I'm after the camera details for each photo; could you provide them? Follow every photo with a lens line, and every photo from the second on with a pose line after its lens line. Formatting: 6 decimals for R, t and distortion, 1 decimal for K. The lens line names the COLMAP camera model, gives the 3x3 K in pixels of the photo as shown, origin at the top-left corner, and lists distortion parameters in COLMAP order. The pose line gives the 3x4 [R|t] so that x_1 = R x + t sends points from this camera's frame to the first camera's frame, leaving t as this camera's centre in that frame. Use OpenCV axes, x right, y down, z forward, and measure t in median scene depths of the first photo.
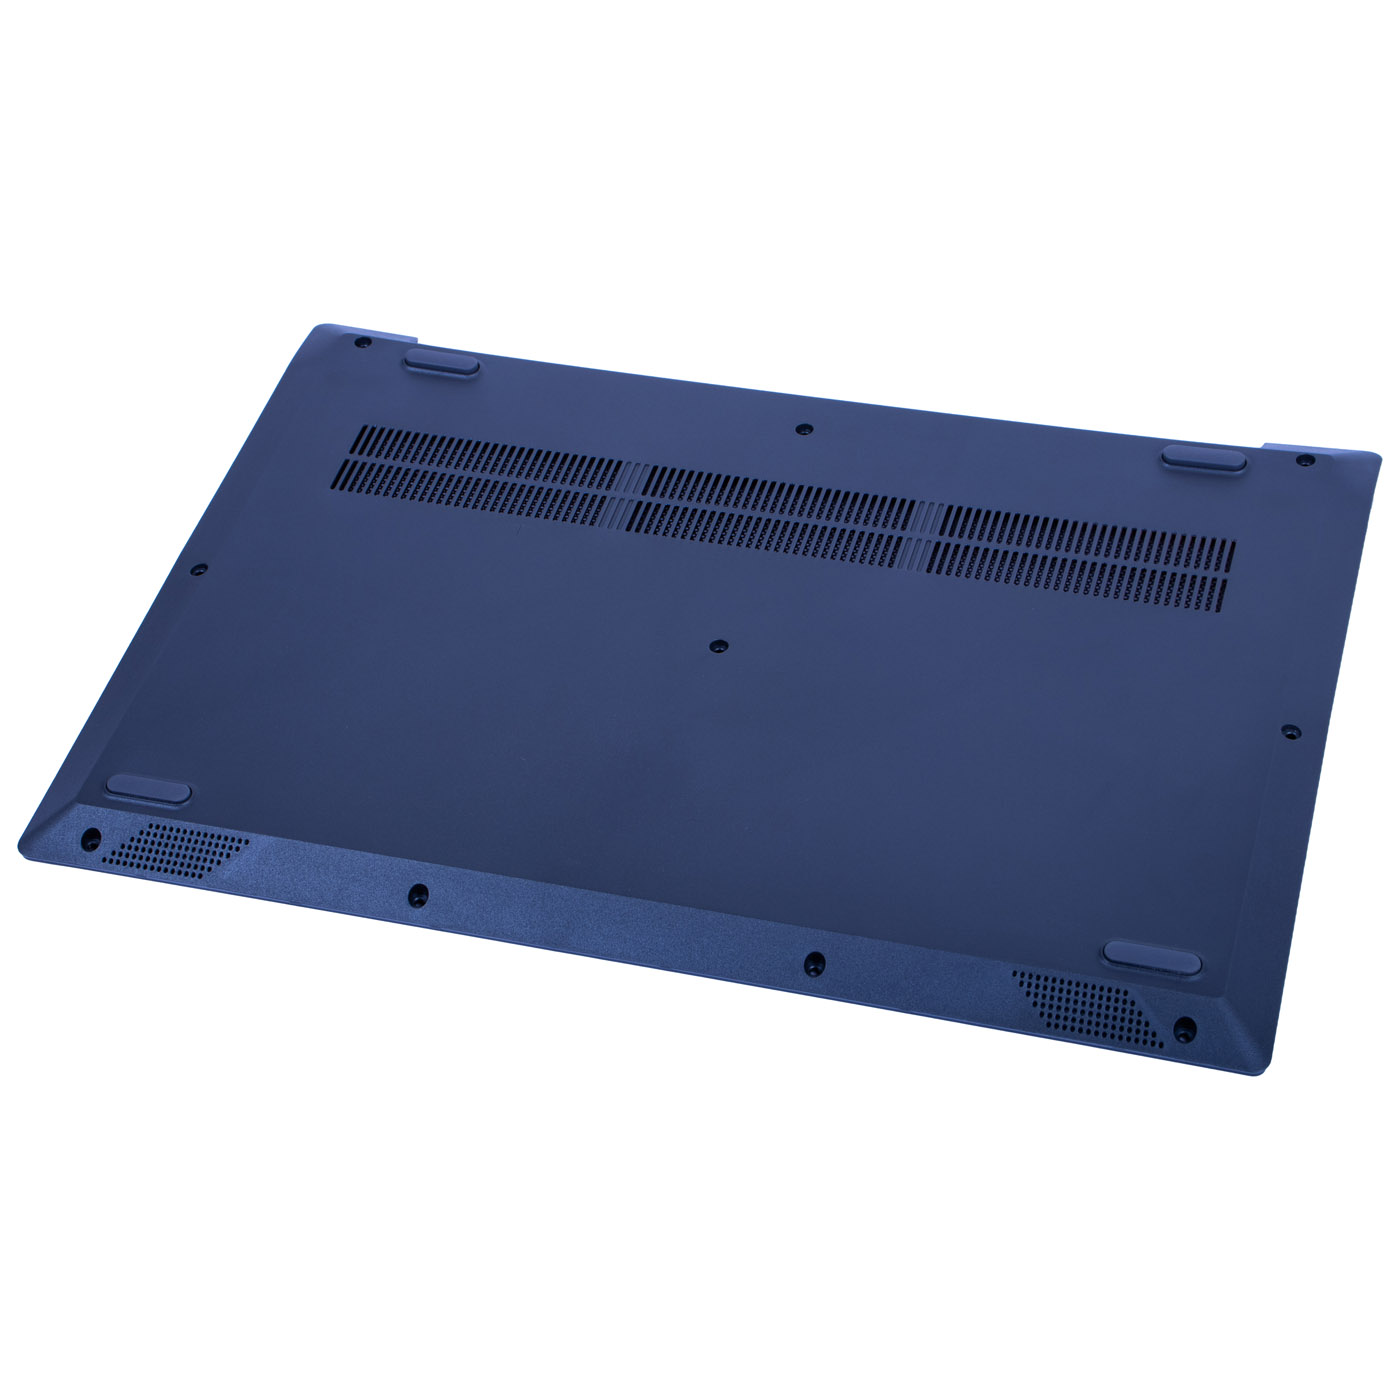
lens RADIAL K [[3351.4, 0, 700.0], [0, 3351.4, 700.0], [0, 0, 1]] dist [0.098964, 0.192962]
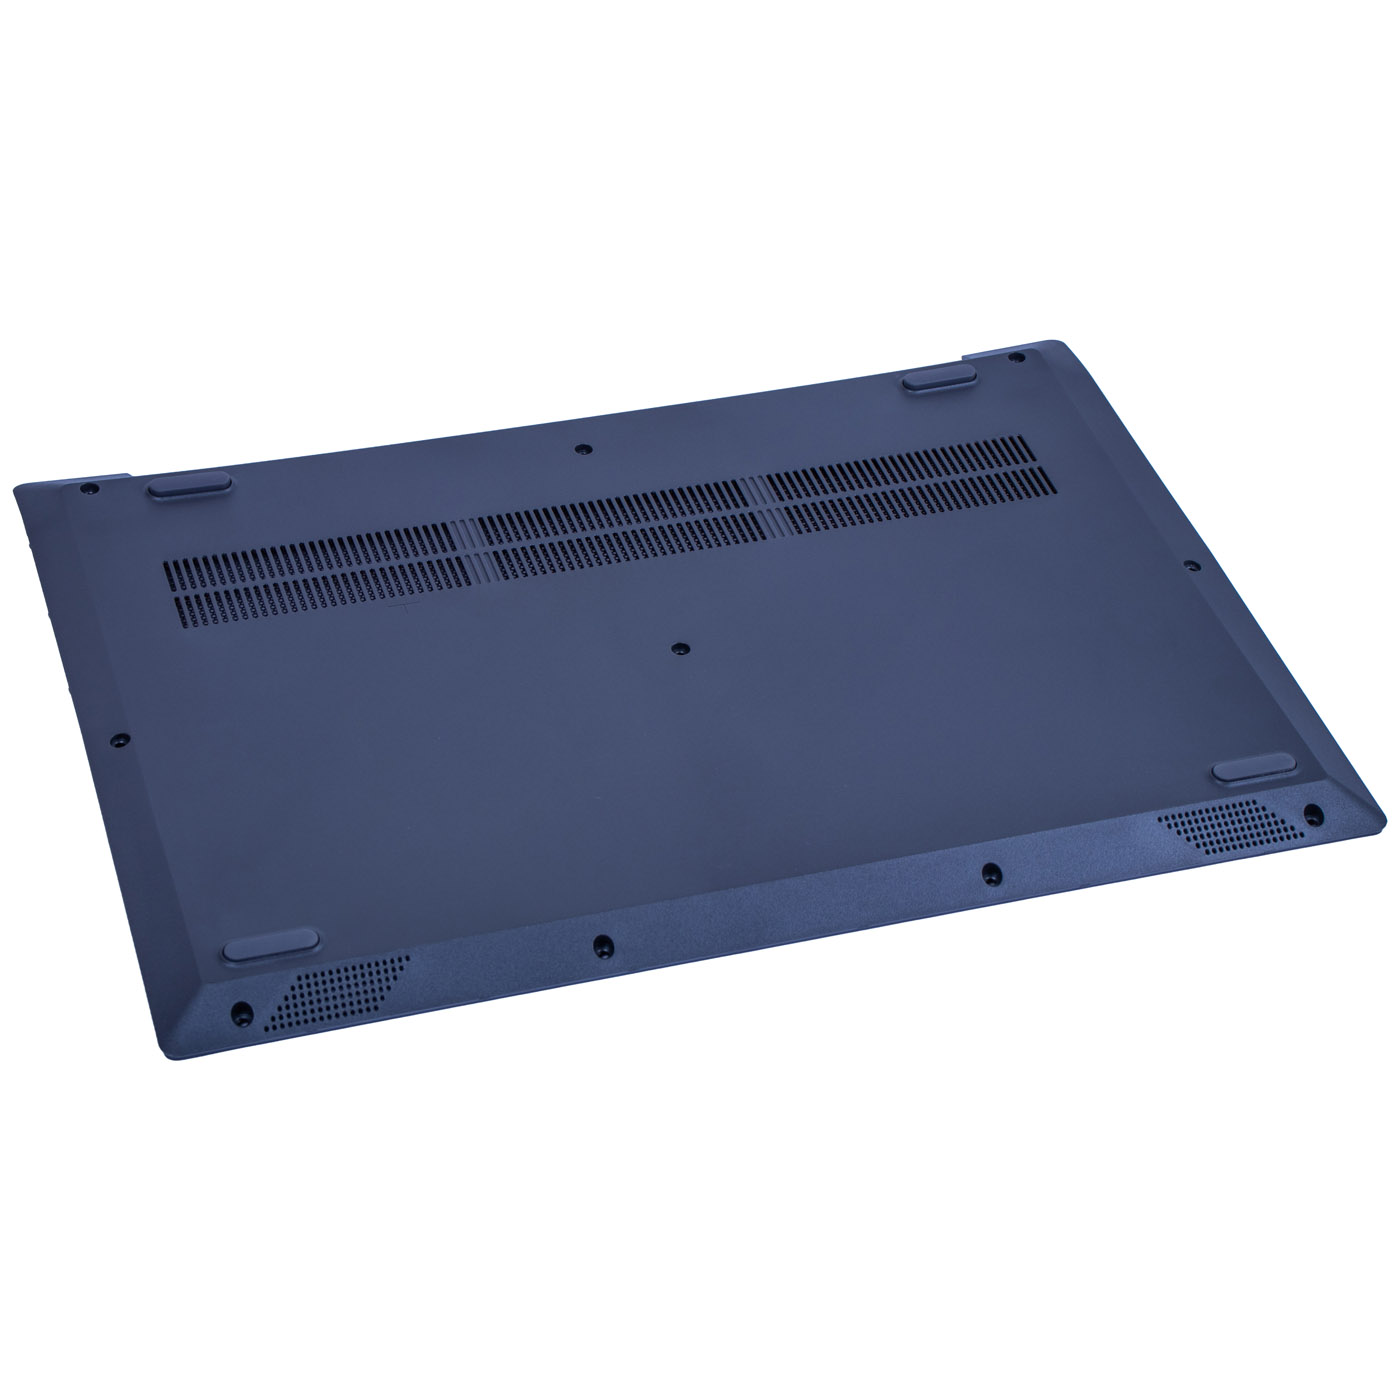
lens RADIAL K [[3098.3, 0, 700.0], [0, 3098.3, 700.0], [0, 0, 1]] dist [0.307949, 0.068559]
pose [[0.821601, -0.291157, 0.490102, -0.461939], [0.292874, 0.953182, 0.075291, -0.070448], [-0.489078, 0.081679, 0.868407, 0.131647]]
